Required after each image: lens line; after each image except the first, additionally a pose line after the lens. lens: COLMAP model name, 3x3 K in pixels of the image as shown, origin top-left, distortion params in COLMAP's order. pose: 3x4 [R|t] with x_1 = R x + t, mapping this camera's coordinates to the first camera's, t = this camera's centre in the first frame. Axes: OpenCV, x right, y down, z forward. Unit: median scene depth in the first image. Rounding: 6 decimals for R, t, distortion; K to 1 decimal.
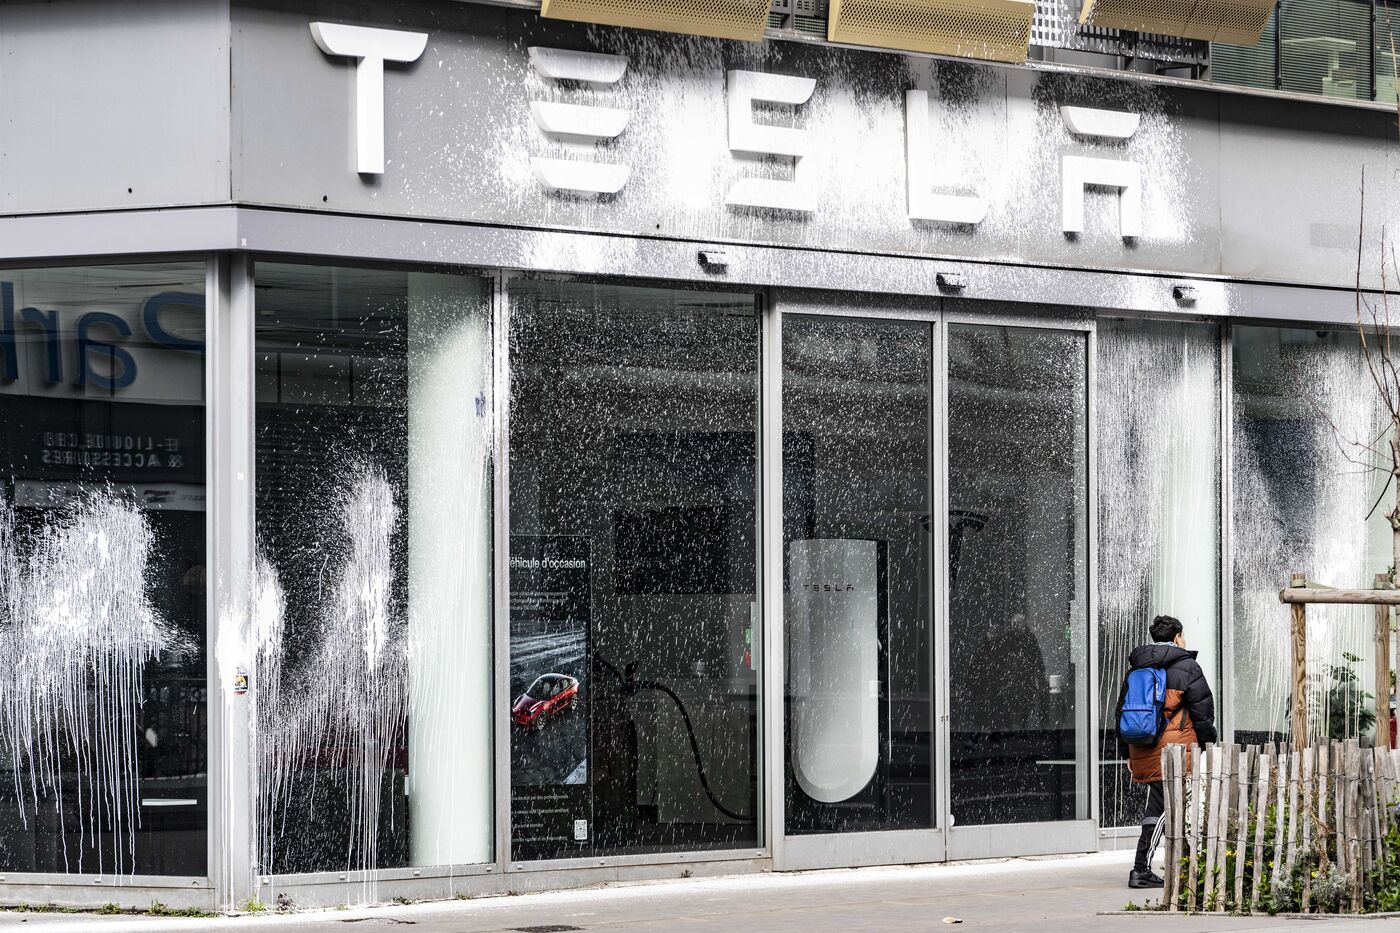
lens RADIAL K [[7064.1, 0, 700.1], [0, 7064.1, 466.7], [0, 0, 1]] dist [0.235638, 0.000000]
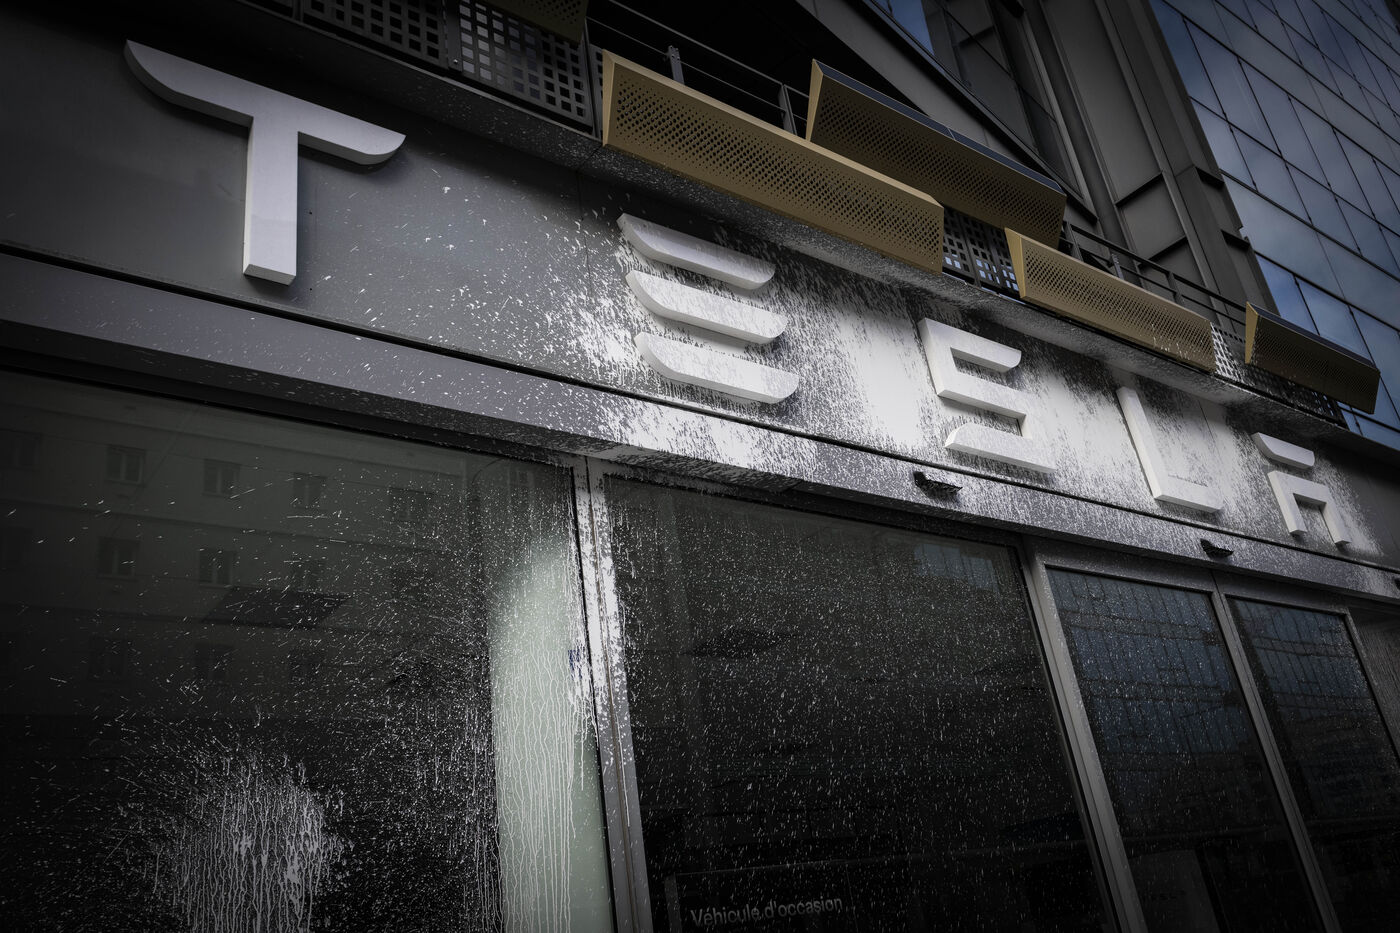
lens RADIAL K [[1109.1, 0, 707.9], [0, 1109.1, 462.5], [0, 0, 1]] dist [0.003504, -0.000826]
pose [[0.942293, -0.245214, -0.227934, 0.006917], [0.139945, 0.906994, -0.397212, 0.016014], [0.304137, 0.342392, 0.888971, 0.887519]]
